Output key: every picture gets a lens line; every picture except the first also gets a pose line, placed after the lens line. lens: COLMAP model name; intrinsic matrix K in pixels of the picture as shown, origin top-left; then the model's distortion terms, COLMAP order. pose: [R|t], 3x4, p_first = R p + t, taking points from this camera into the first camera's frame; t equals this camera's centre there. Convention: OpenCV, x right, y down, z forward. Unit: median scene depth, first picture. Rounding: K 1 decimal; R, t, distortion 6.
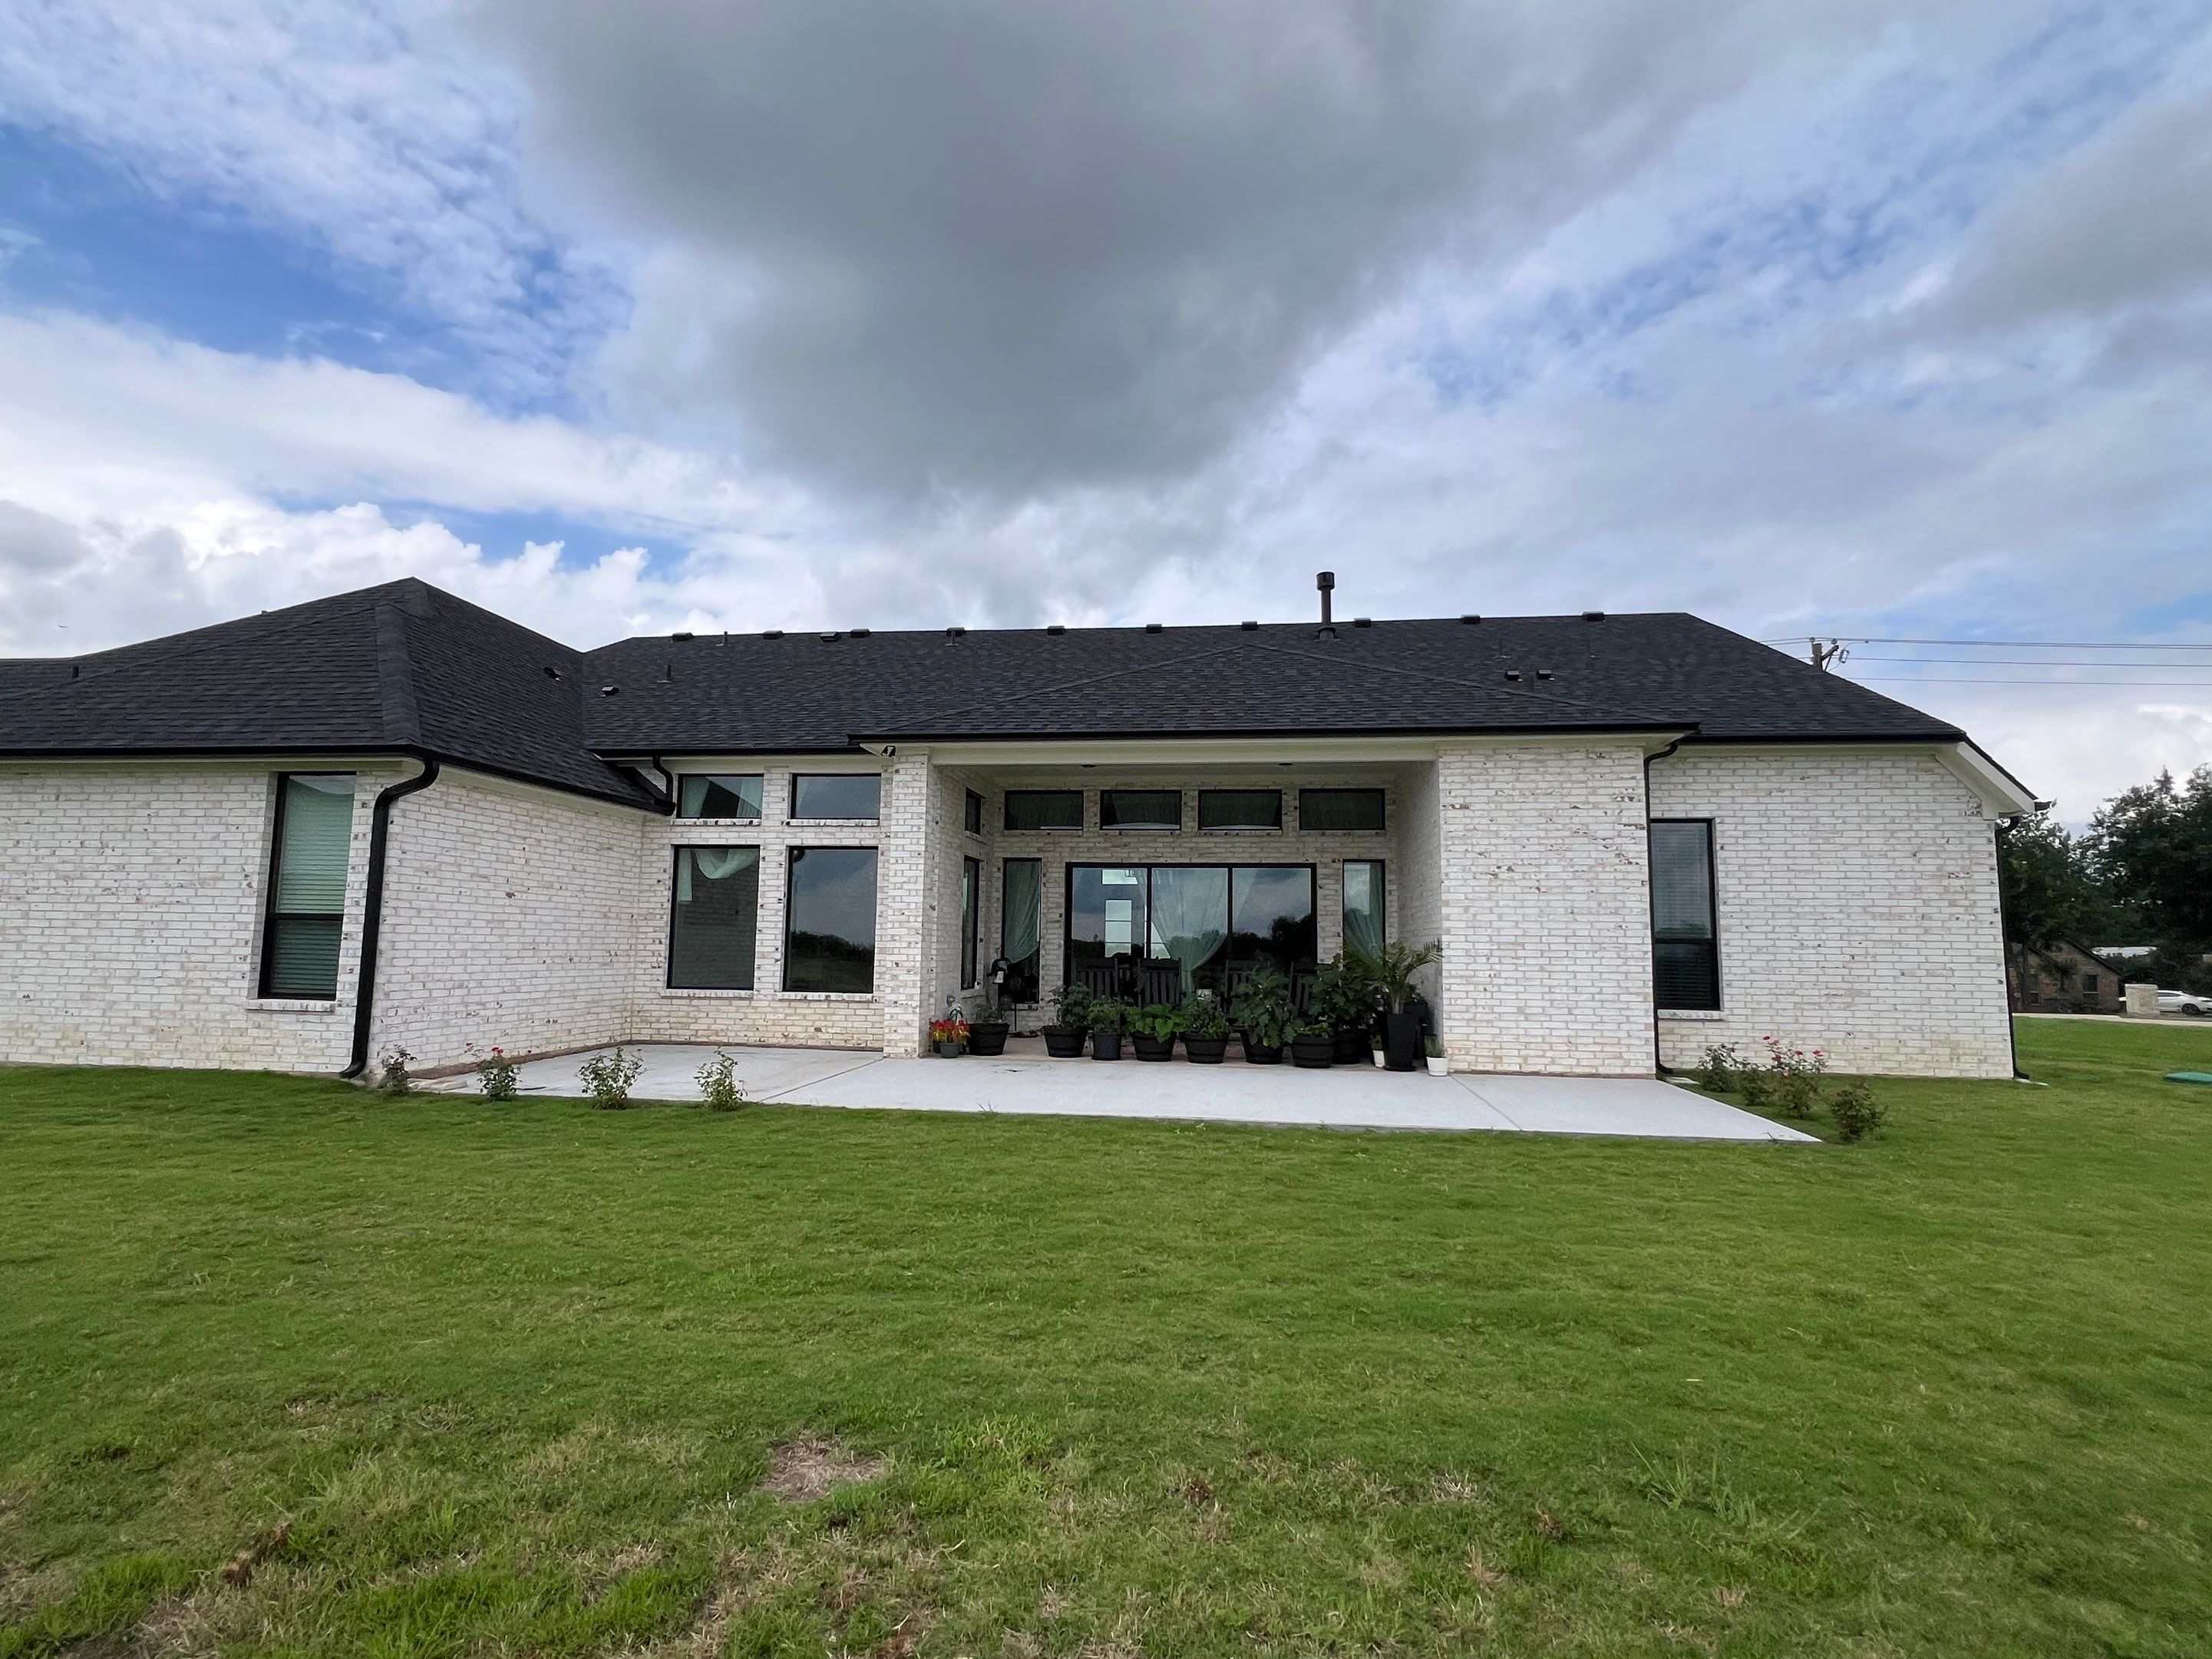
lens RADIAL K [[900.0, 0, 1106.0], [0, 900.0, 829.5], [0, 0, 1]] dist [0.014399, -0.002141]
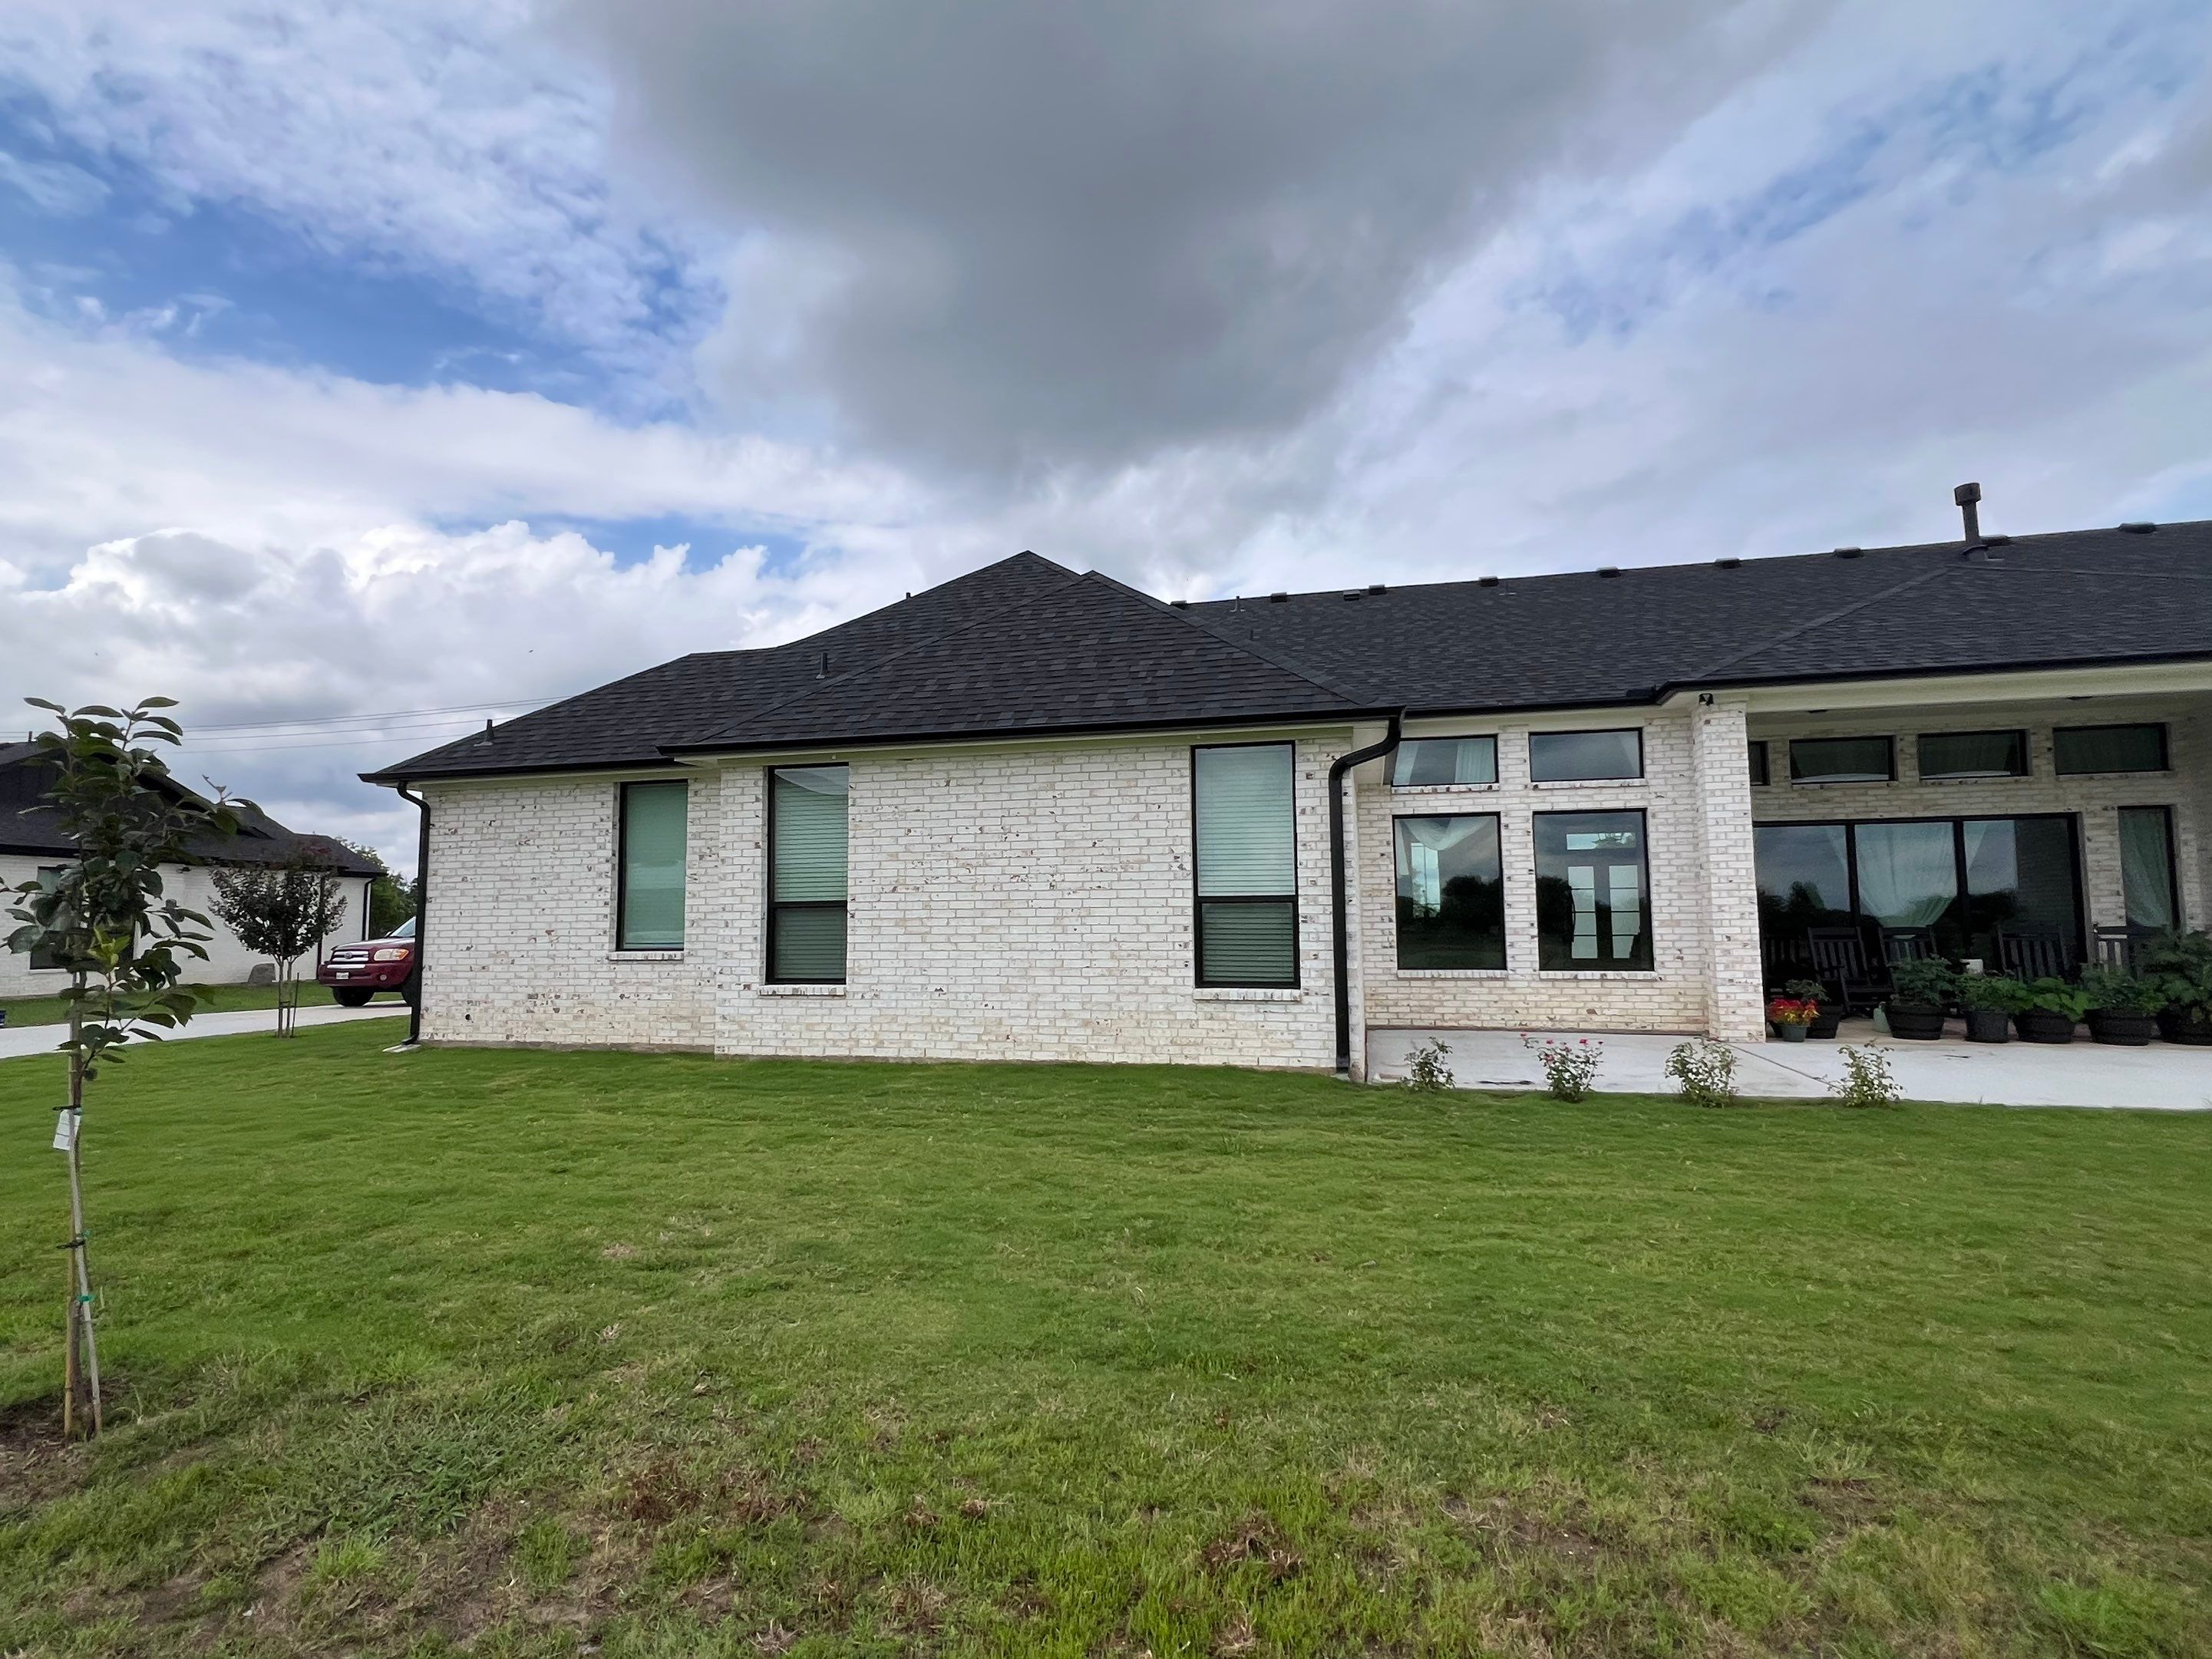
lens RADIAL K [[897.9, 0, 1103.9], [0, 897.9, 823.1], [0, 0, 1]] dist [0.008787, 0.000049]
pose [[0.996084, -0.035297, -0.081061, -0.769774], [0.036915, 0.999146, 0.018541, -0.003434], [0.080337, -0.021460, 0.996537, 0.062163]]
